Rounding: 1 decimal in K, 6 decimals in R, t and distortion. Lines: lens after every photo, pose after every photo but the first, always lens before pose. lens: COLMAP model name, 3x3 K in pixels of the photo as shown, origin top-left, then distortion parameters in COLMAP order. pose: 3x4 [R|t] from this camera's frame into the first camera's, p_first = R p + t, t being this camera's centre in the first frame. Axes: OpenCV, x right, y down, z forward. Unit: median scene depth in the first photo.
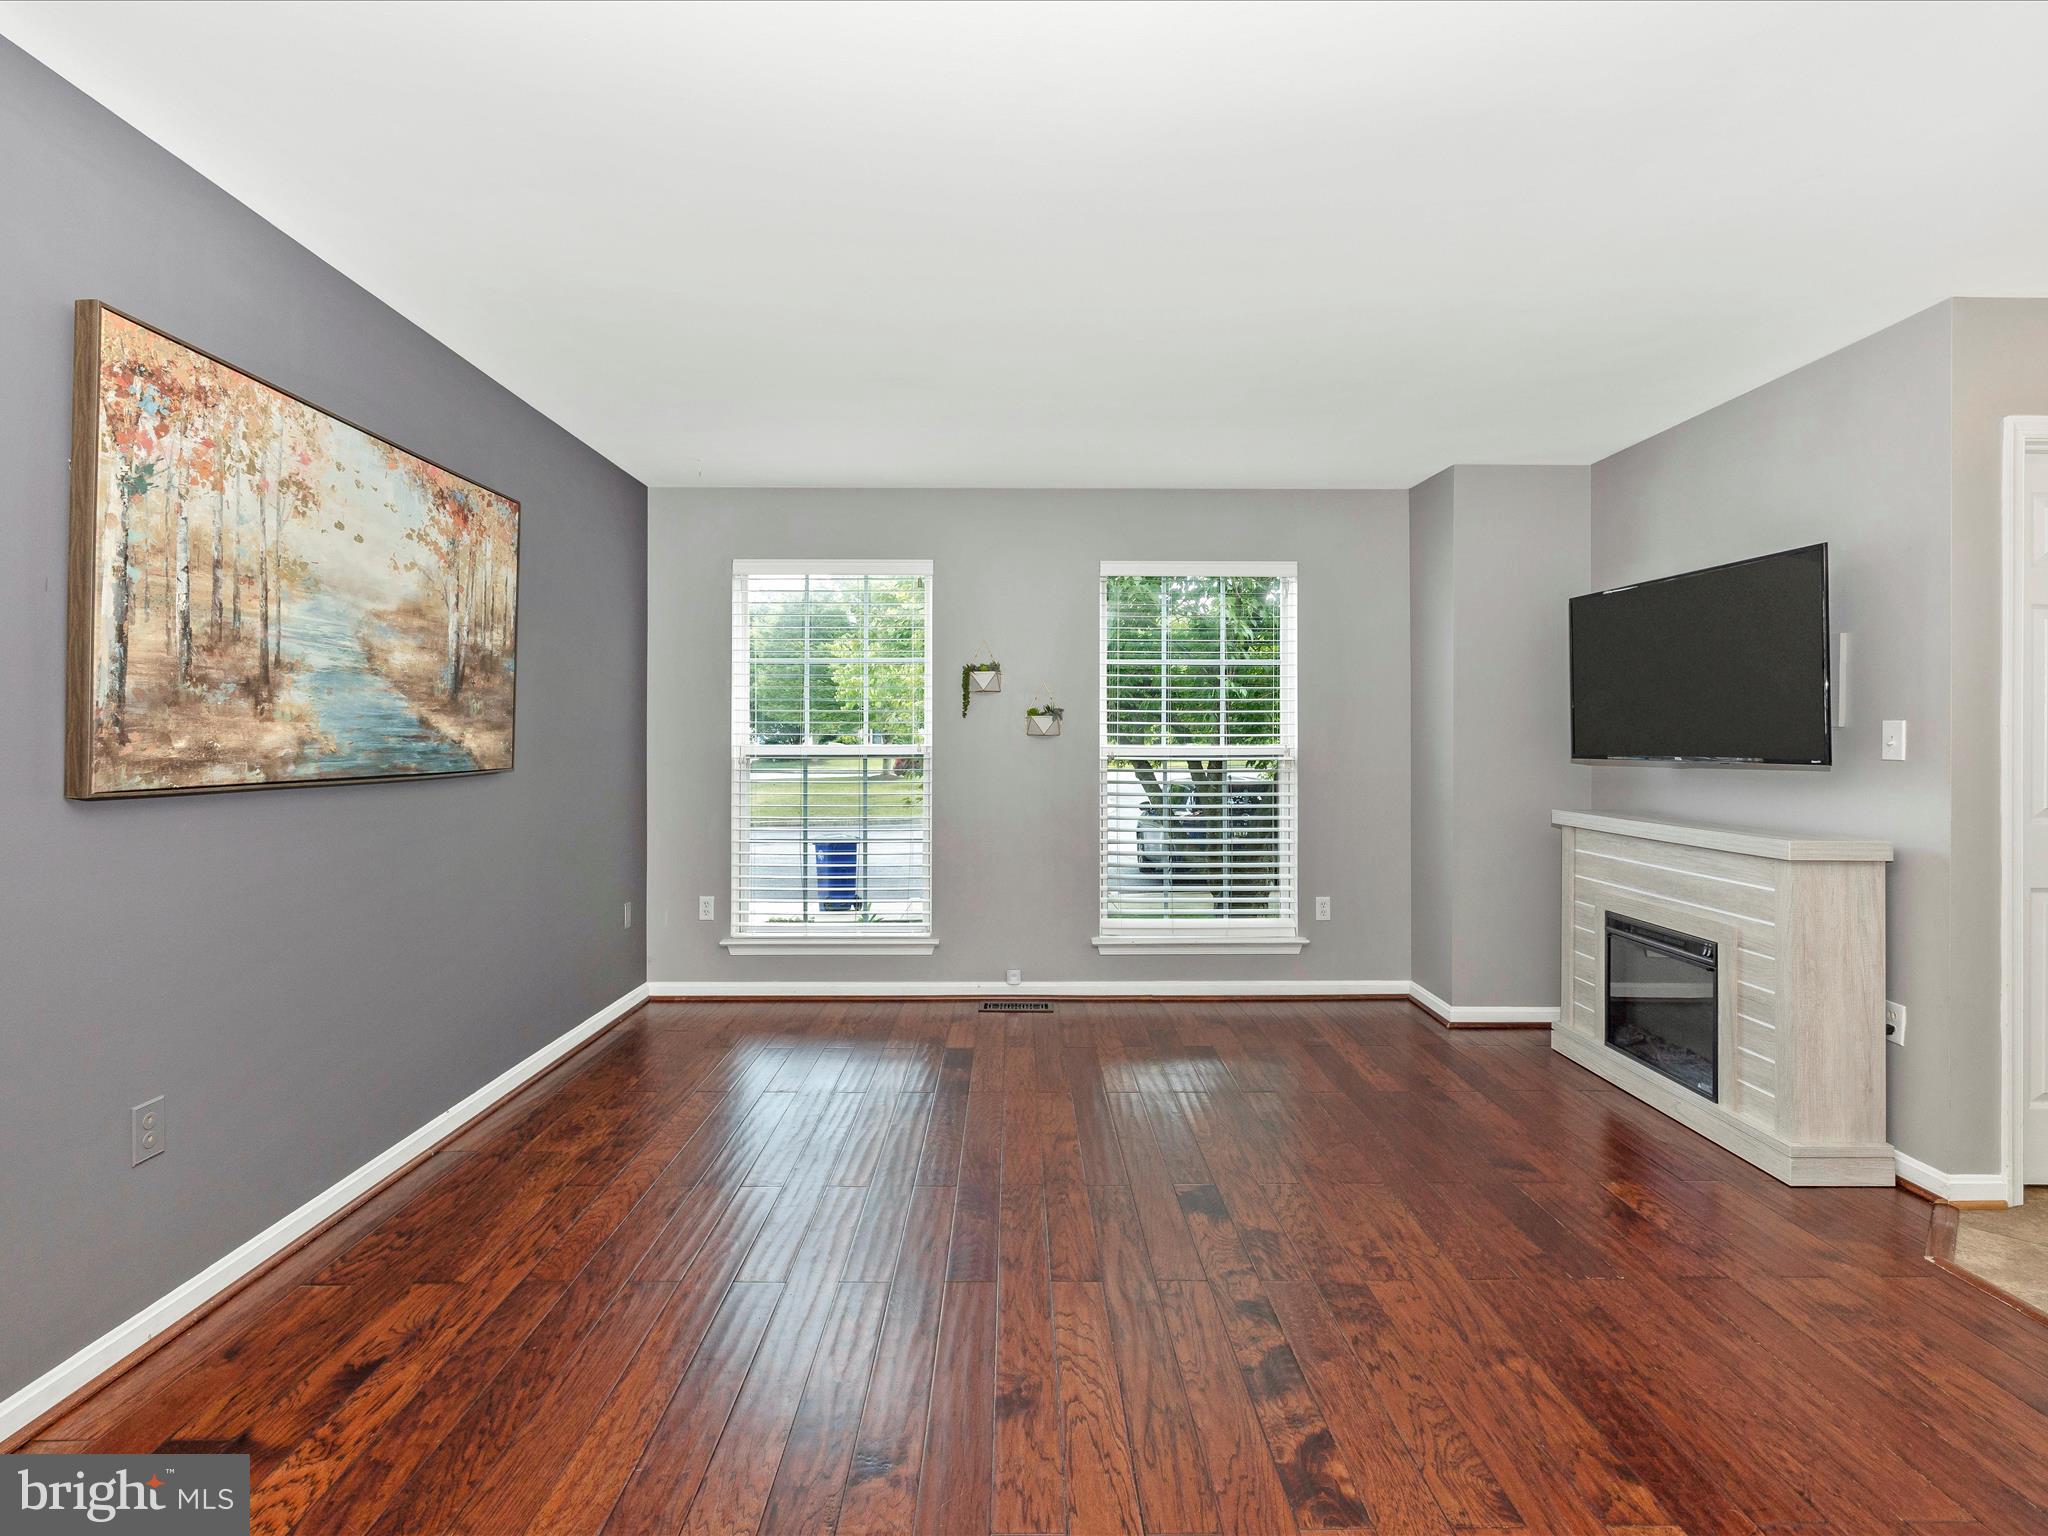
lens RADIAL K [[961.5, 0, 1033.0], [0, 961.5, 748.0], [0, 0, 1]] dist [0.000654, 0.000572]
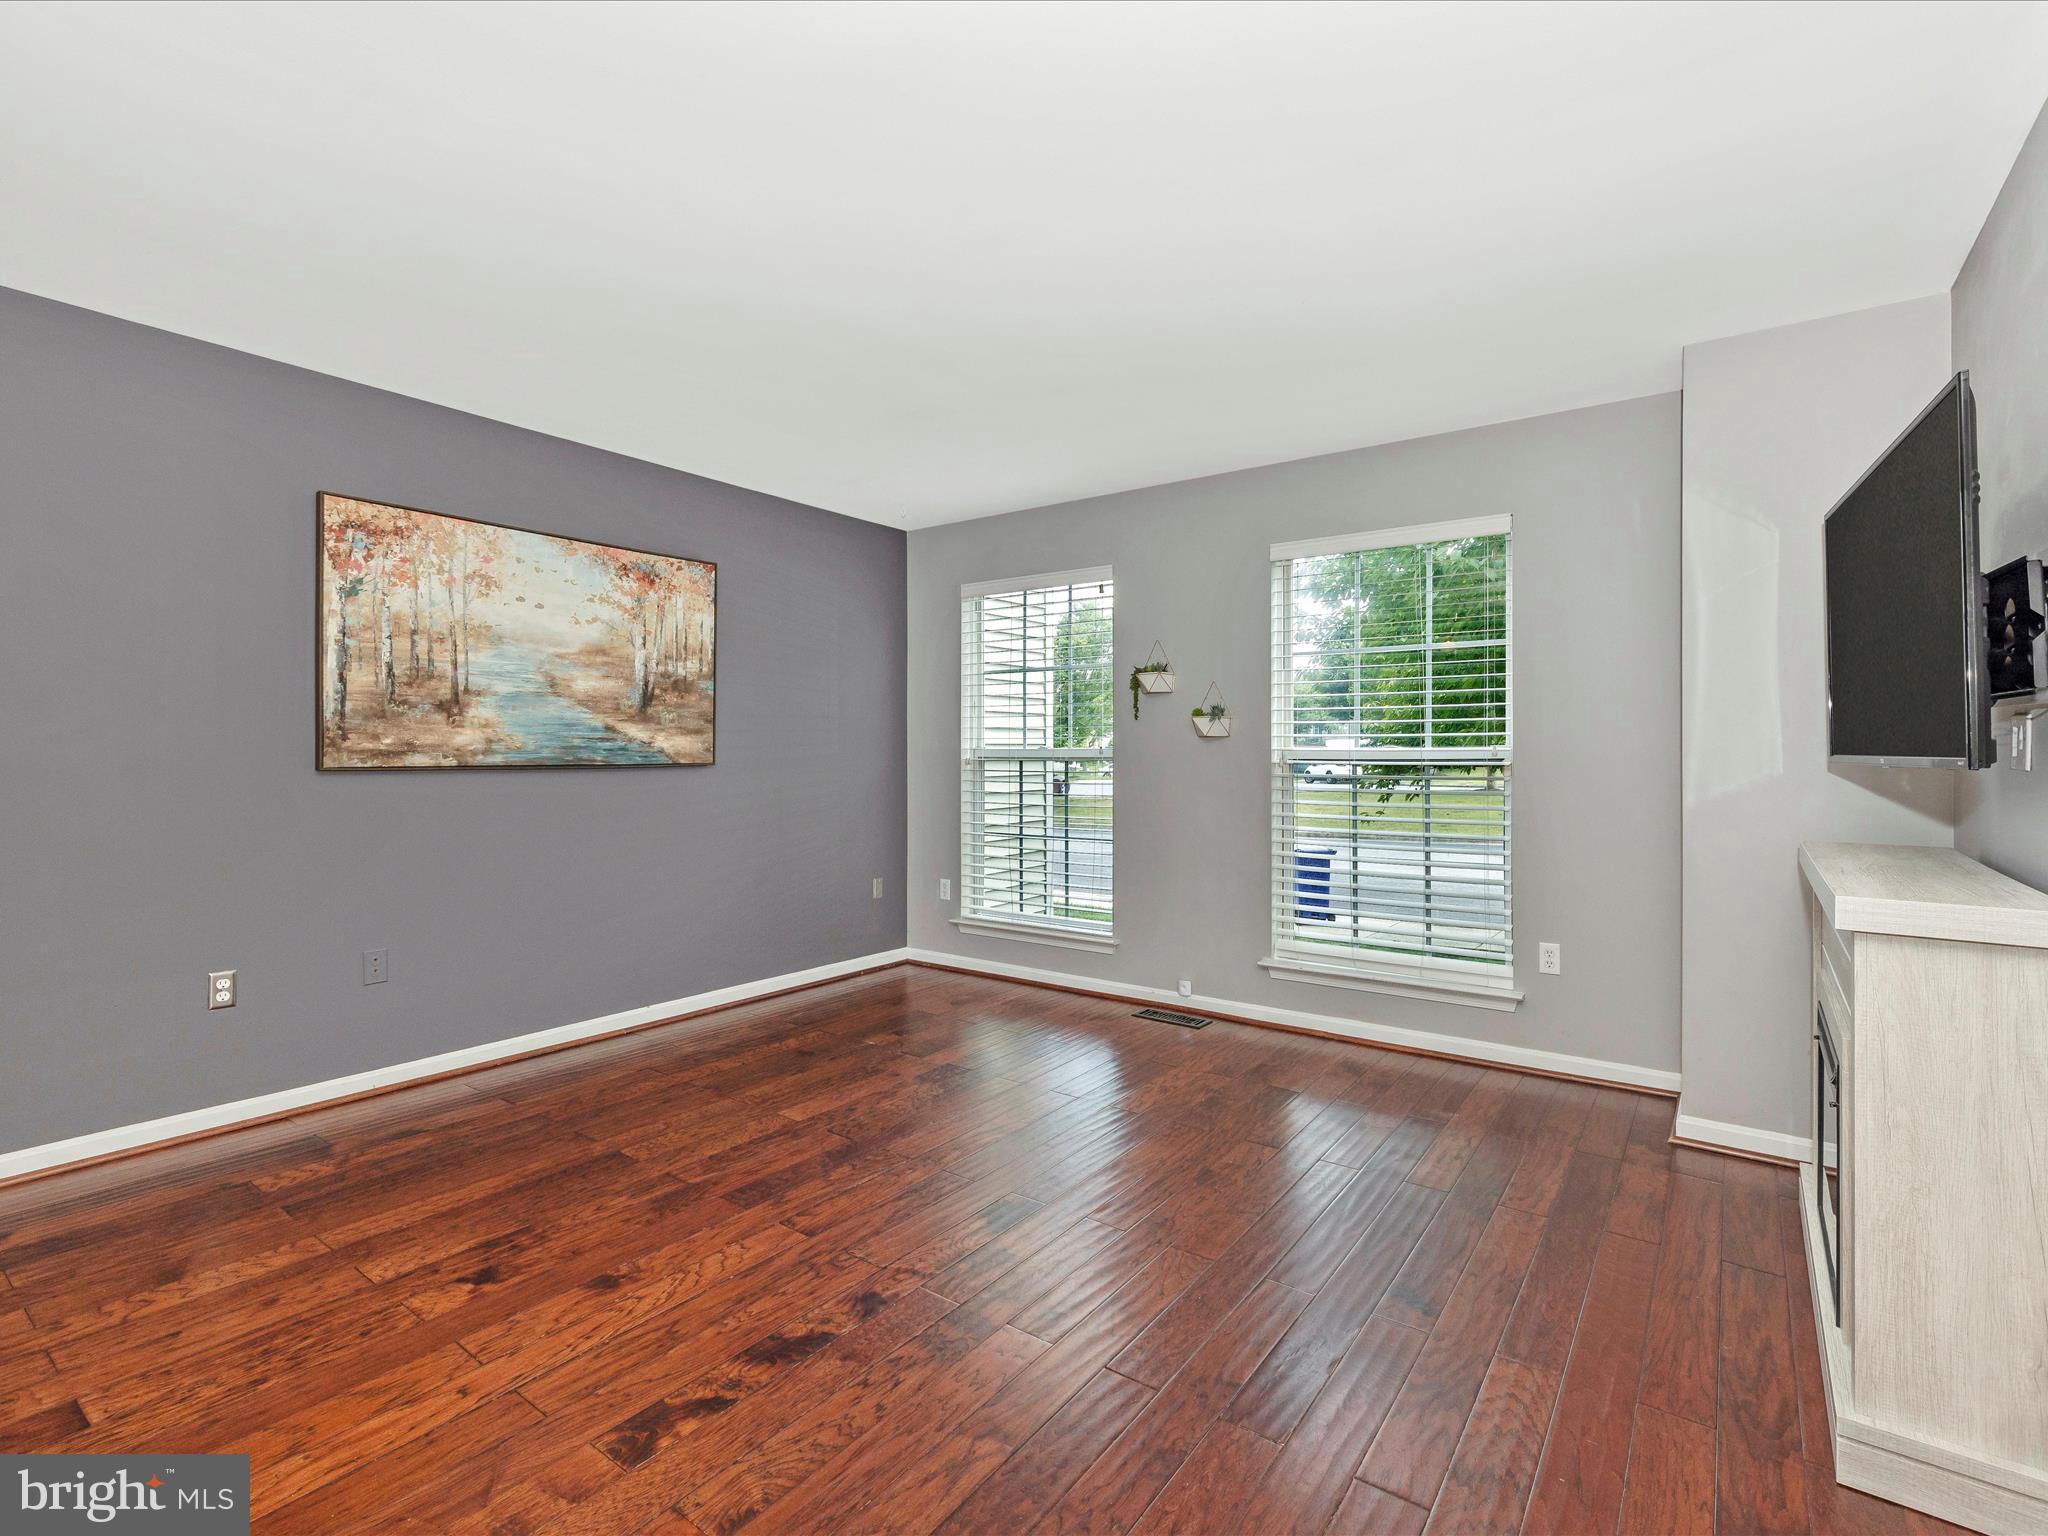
lens RADIAL K [[961.5, 0, 1036.2], [0, 961.5, 762.8], [0, 0, 1]] dist [0.000654, 0.000572]
pose [[0.801332, 0.006527, -0.598184, 0.873502], [-0.004690, 0.999978, 0.004627, 0.017701], [0.598201, -0.000902, 0.801345, 0.277122]]
